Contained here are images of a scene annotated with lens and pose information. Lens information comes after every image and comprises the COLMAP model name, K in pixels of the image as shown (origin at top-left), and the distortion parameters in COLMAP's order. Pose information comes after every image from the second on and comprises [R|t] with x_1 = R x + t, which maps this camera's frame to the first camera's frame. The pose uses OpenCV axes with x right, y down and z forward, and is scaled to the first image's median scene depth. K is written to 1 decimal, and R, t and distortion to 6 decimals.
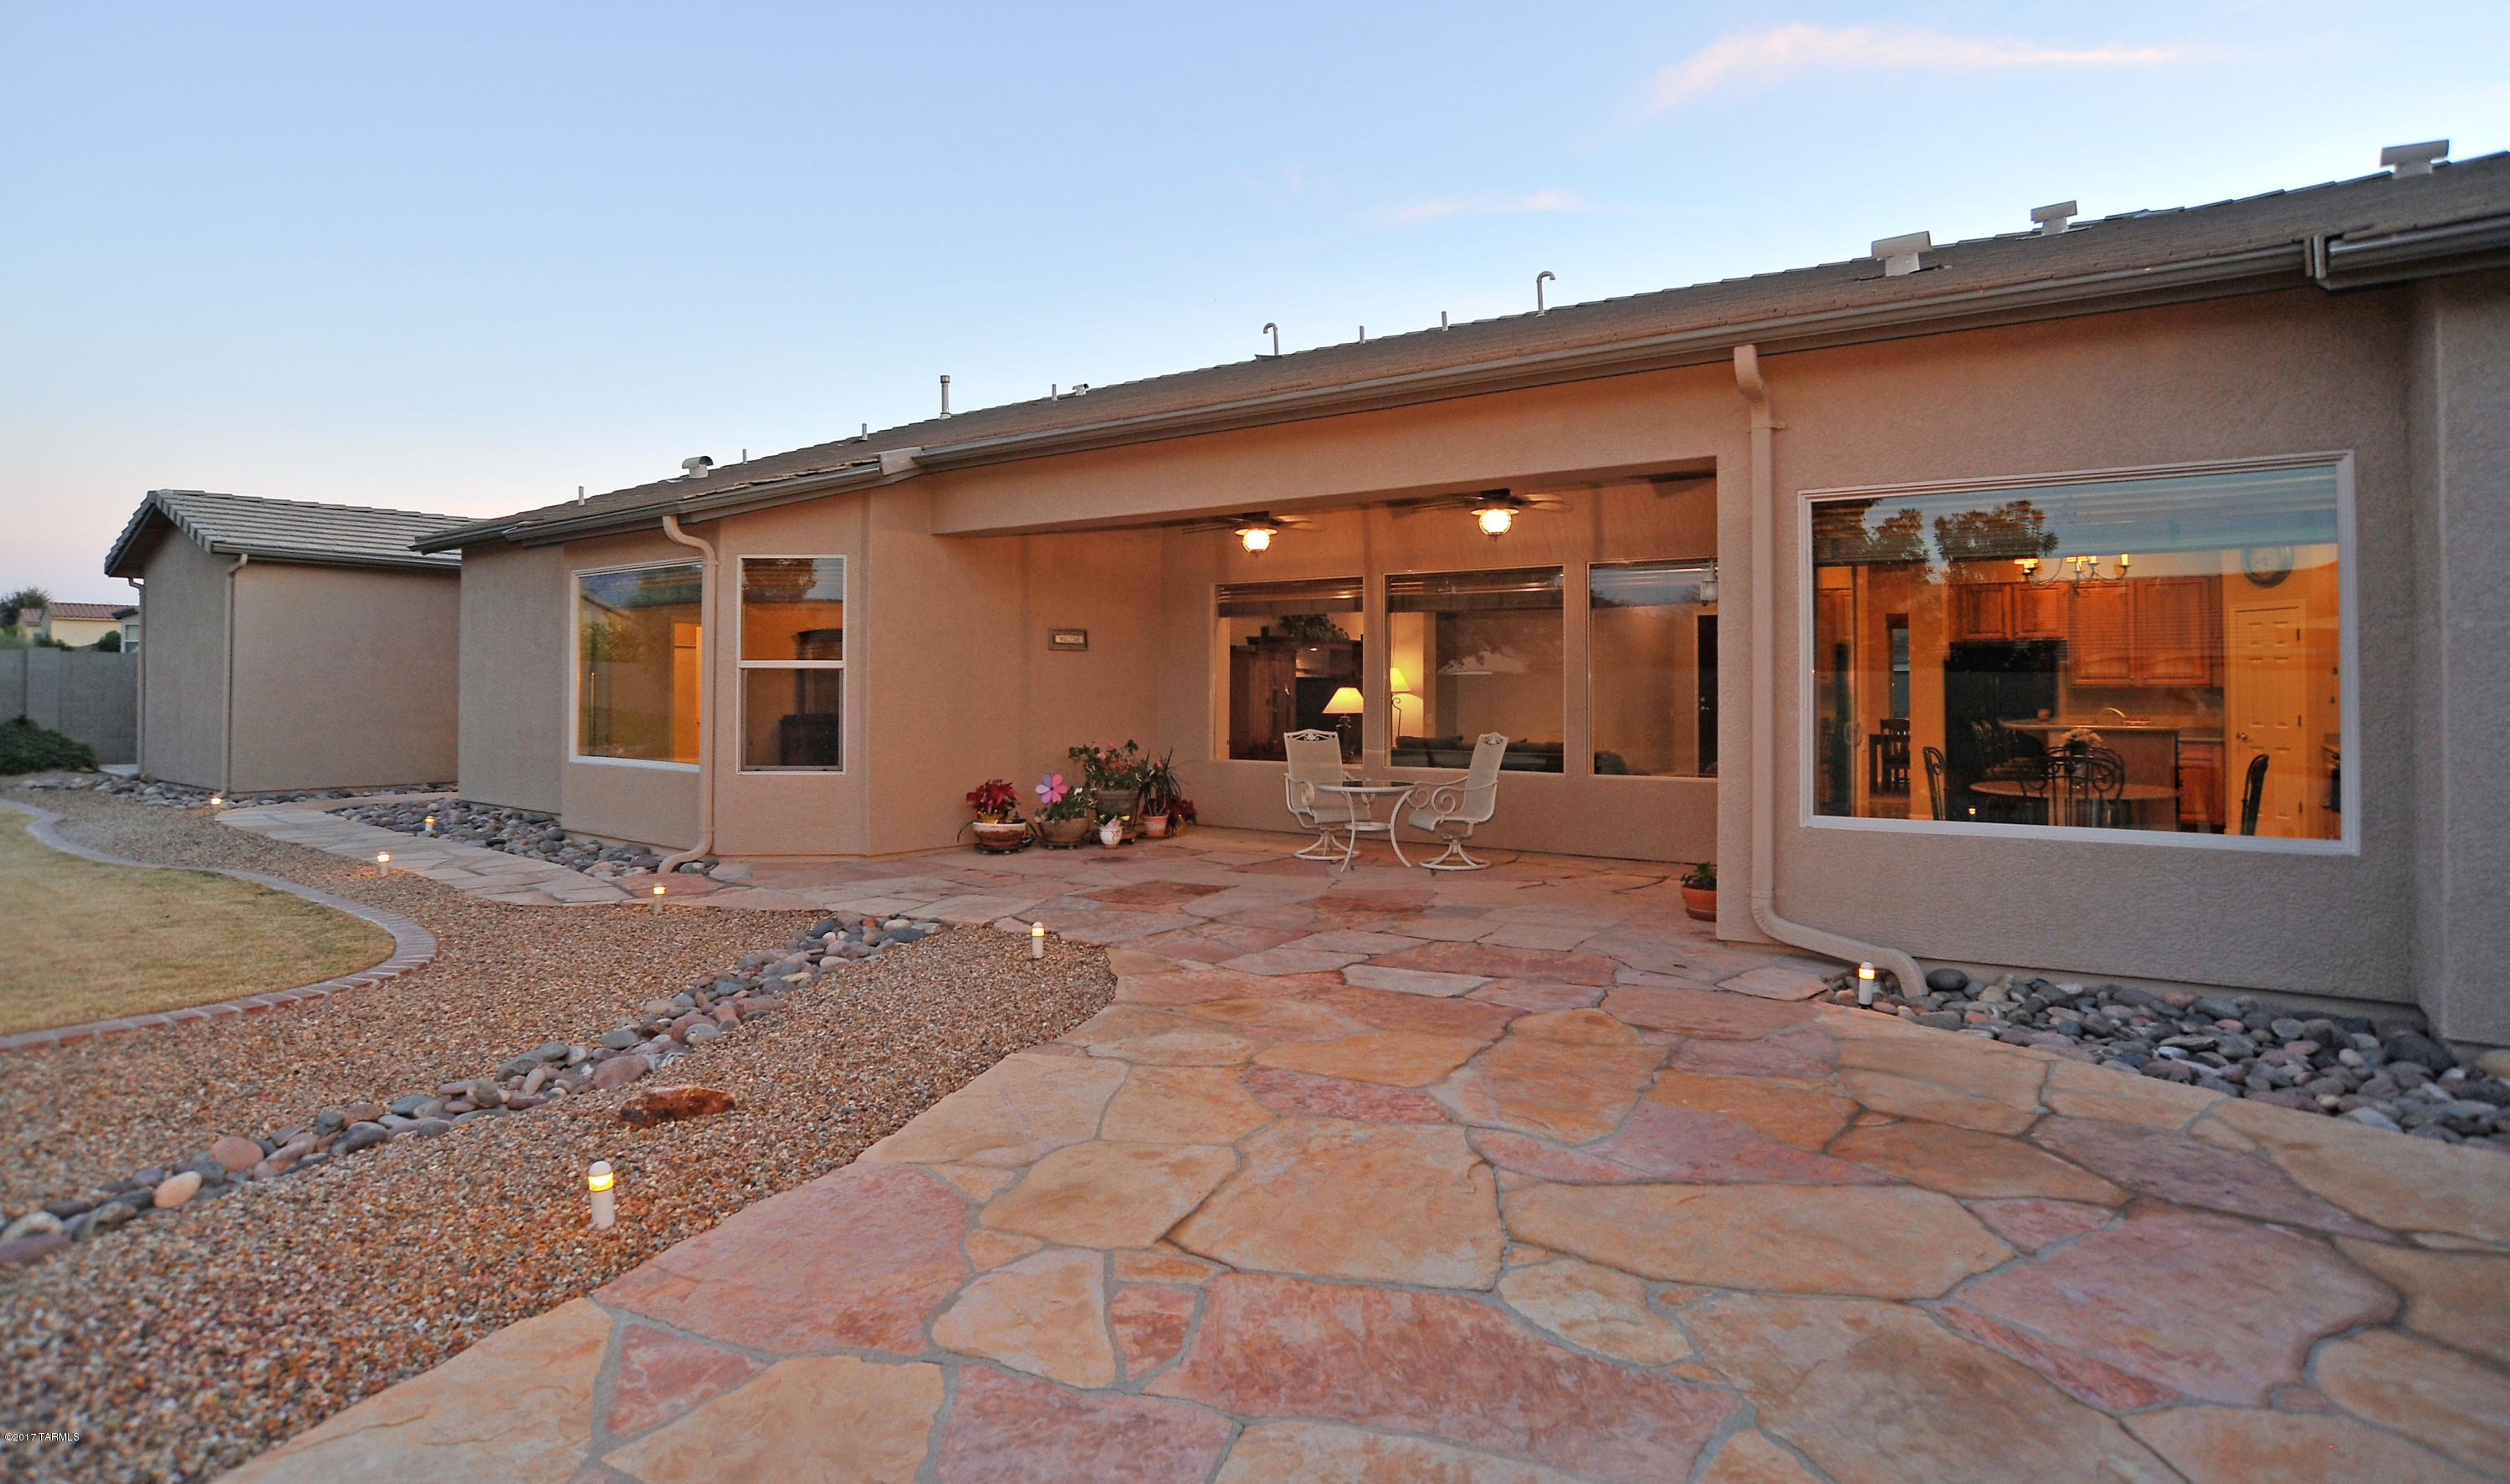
lens RADIAL K [[1317.2, 0, 1244.4], [0, 1317.2, 664.9], [0, 0, 1]] dist [-0.080387, 0.017083]
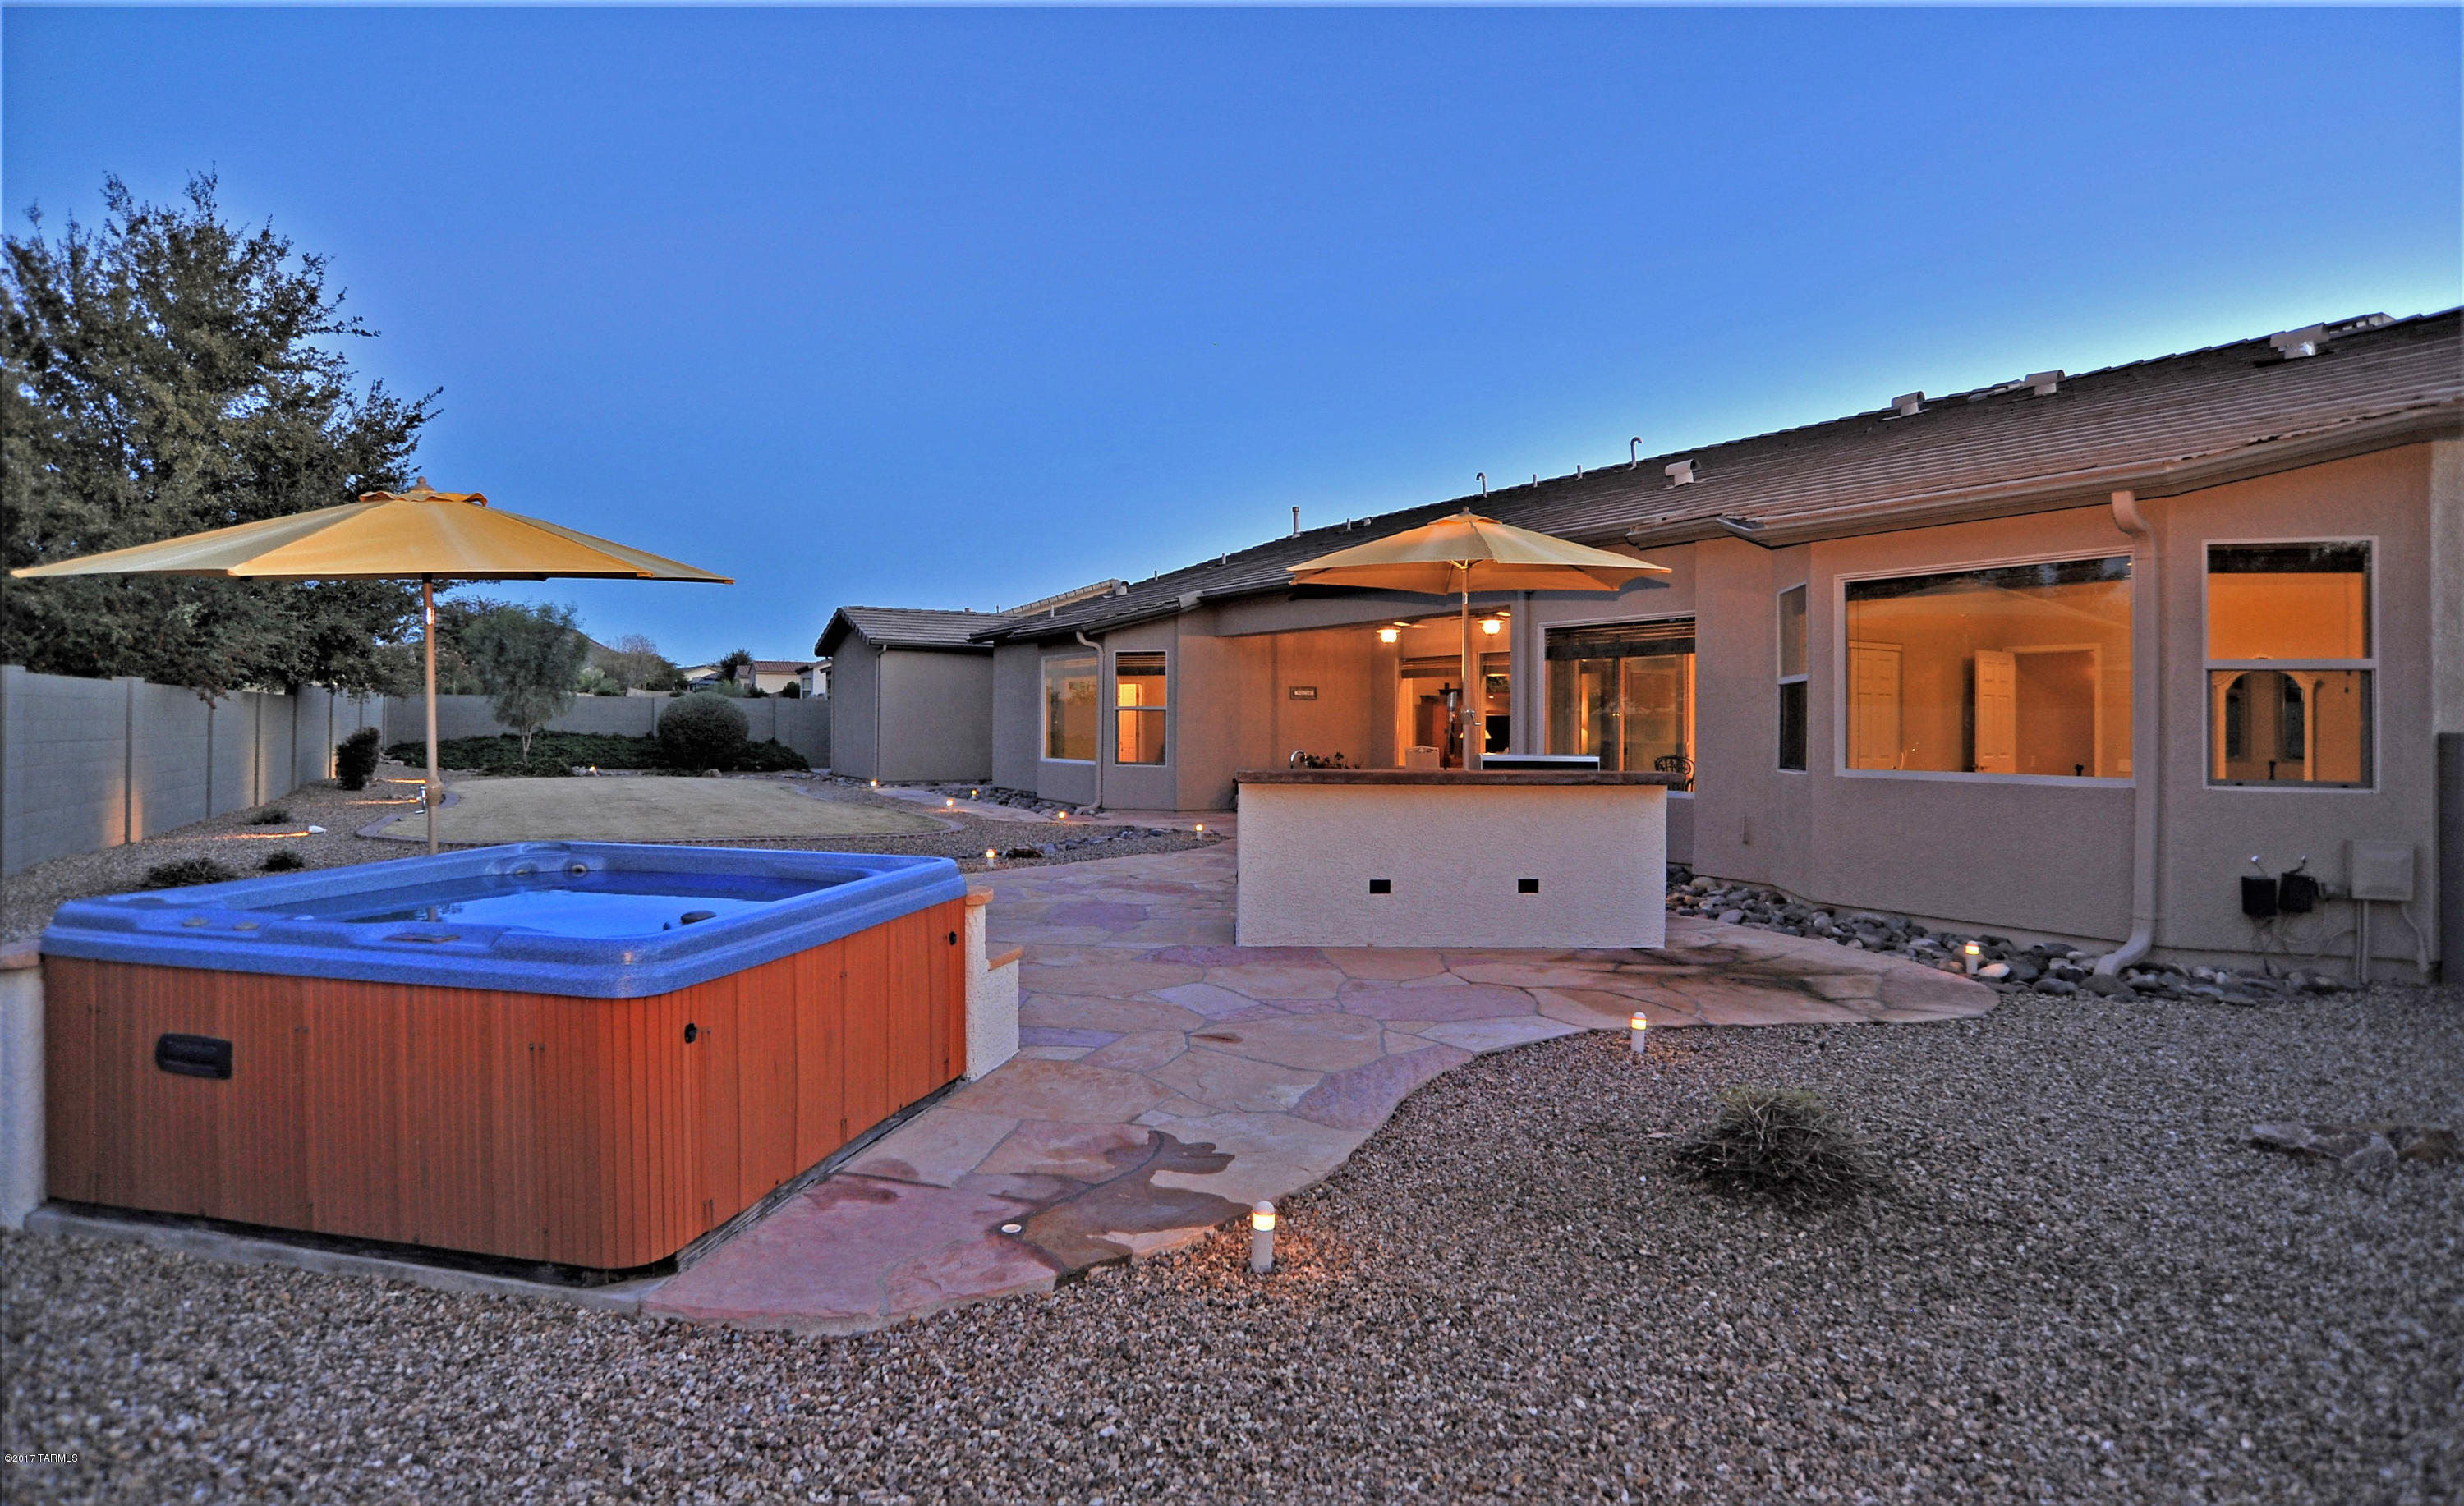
lens RADIAL K [[1261.6, 0, 1227.3], [0, 1261.6, 717.4], [0, 0, 1]] dist [-0.073888, 0.030804]
pose [[0.923268, 0.002818, -0.384147, 0.458429], [0.001300, 0.999944, 0.010460, -0.005572], [0.384155, -0.010156, 0.923213, -0.622023]]
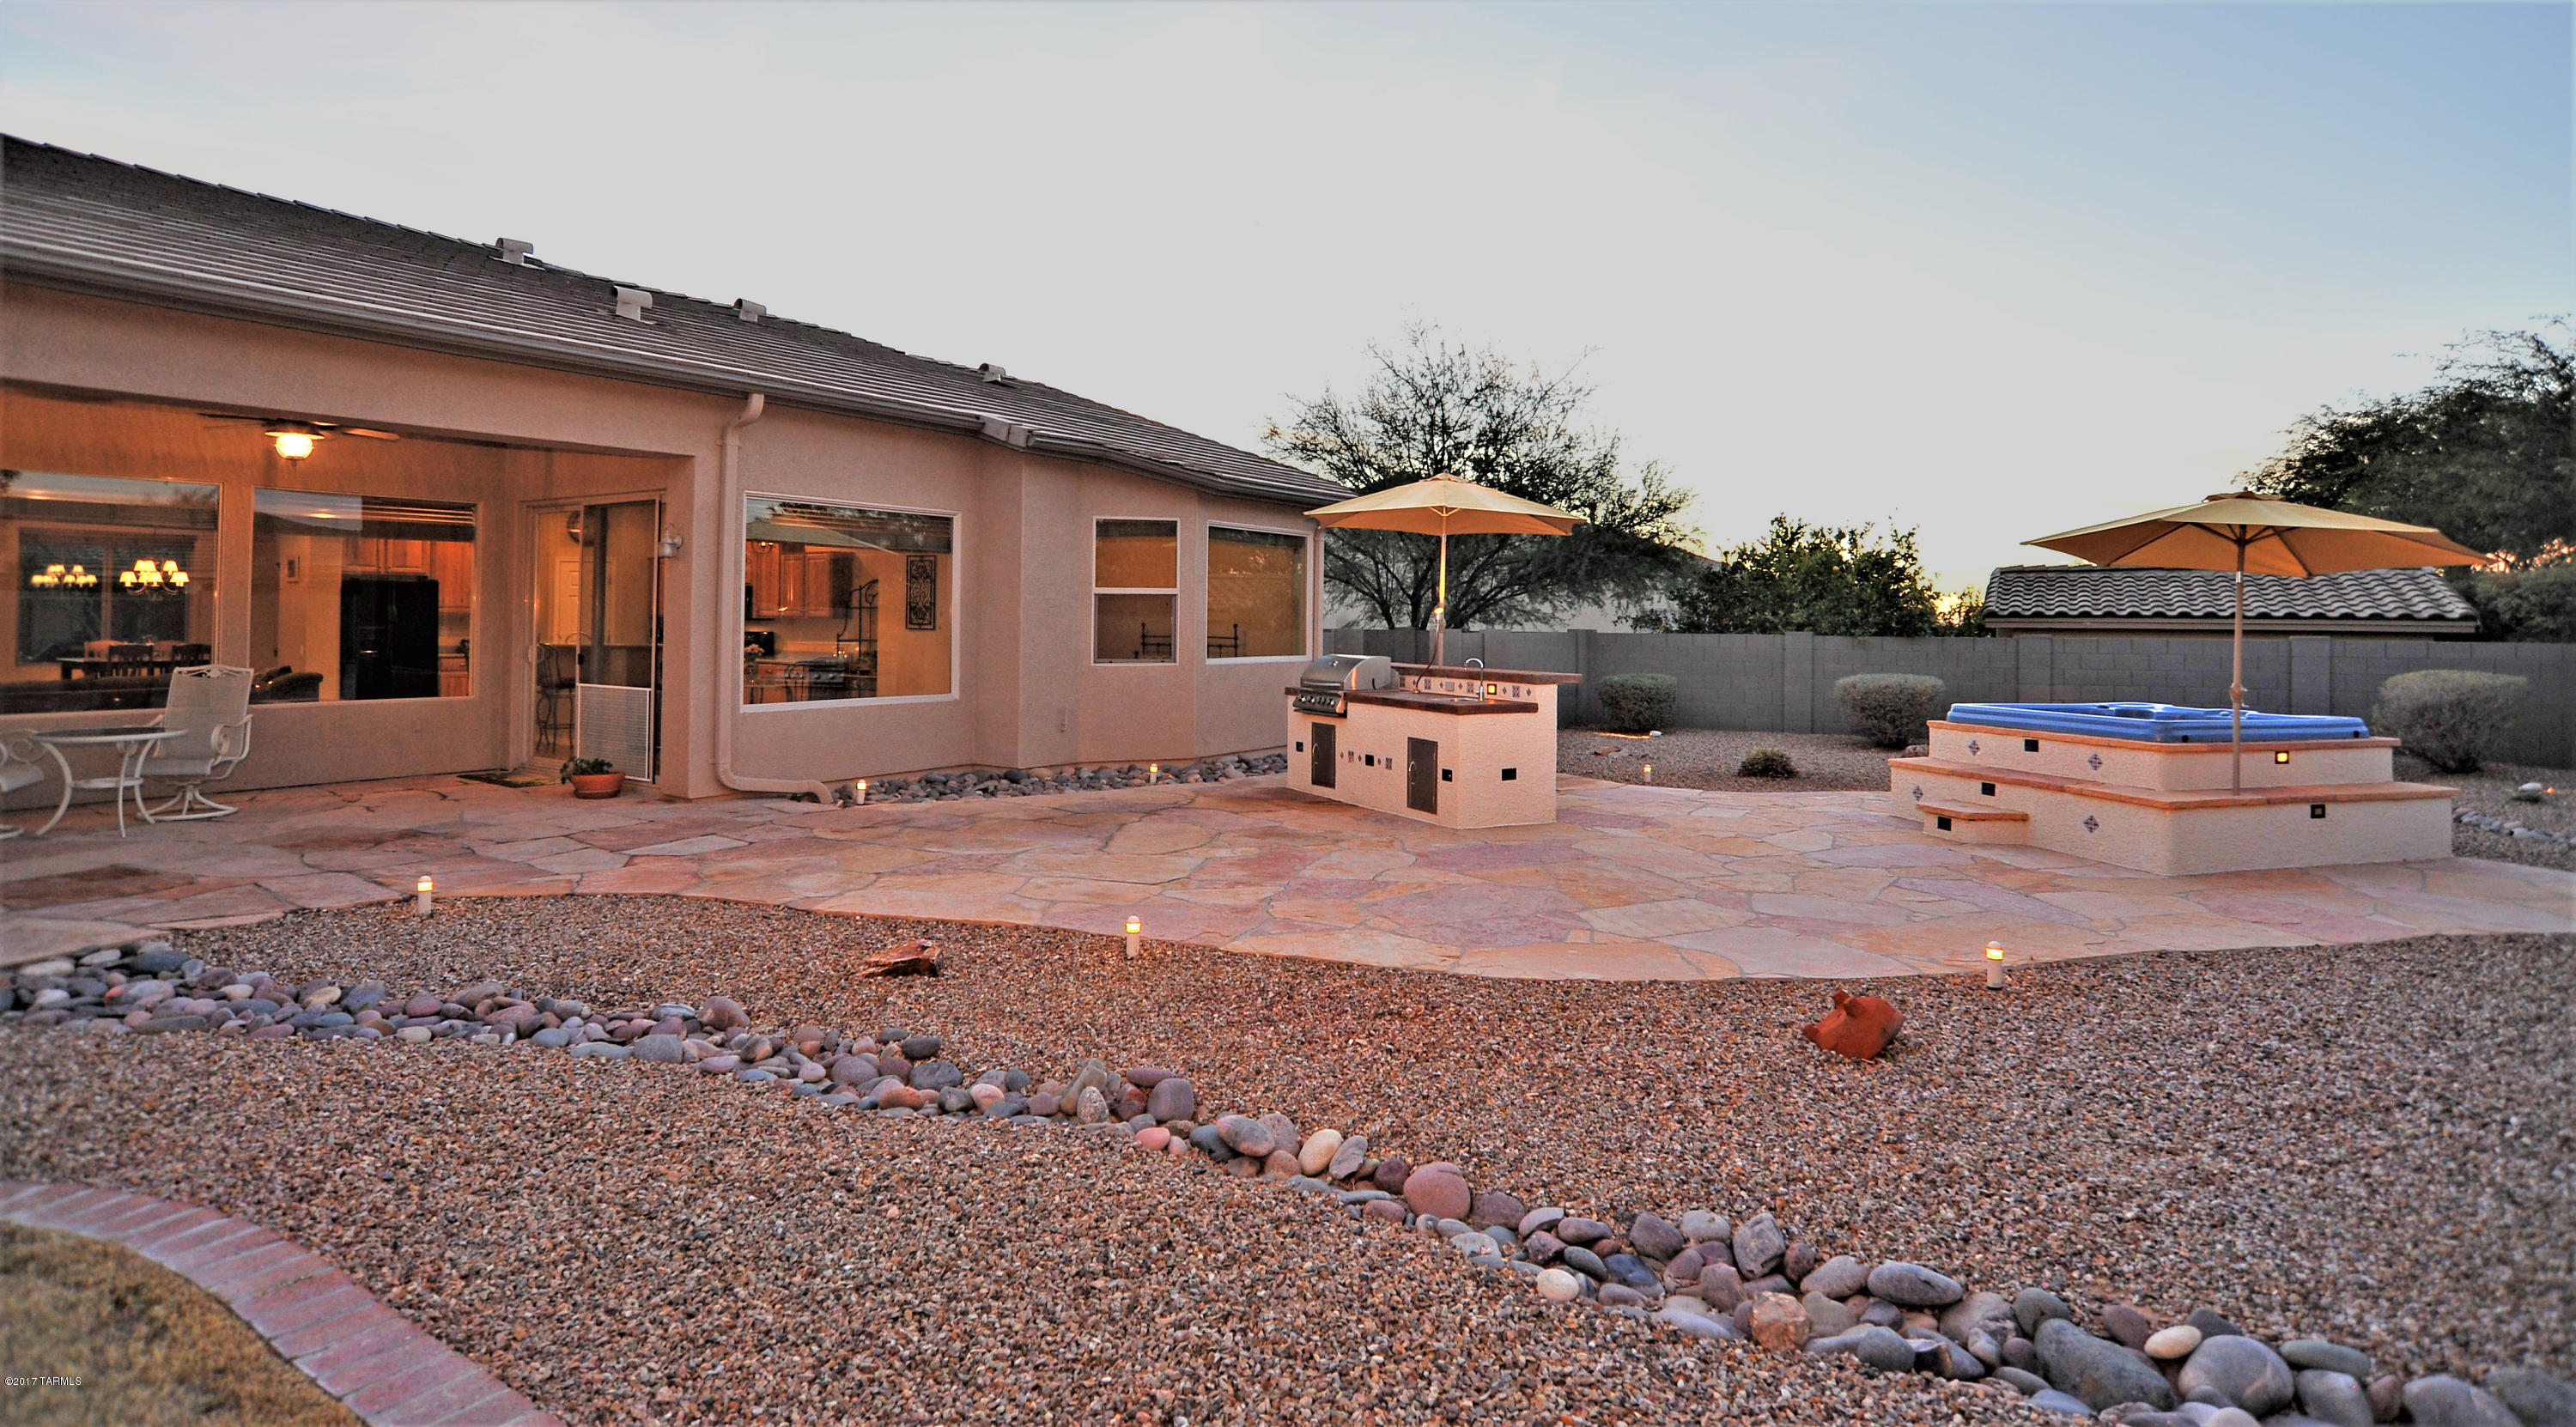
lens RADIAL K [[1333.8, 0, 1292.4], [0, 1333.8, 614.9], [0, 0, 1]] dist [-0.081759, 0.000170]
pose [[-0.077993, -0.001612, 0.996953, -0.714919], [-0.025671, 0.999670, -0.000392, -0.004099], [-0.996623, -0.025623, -0.078008, 0.298333]]
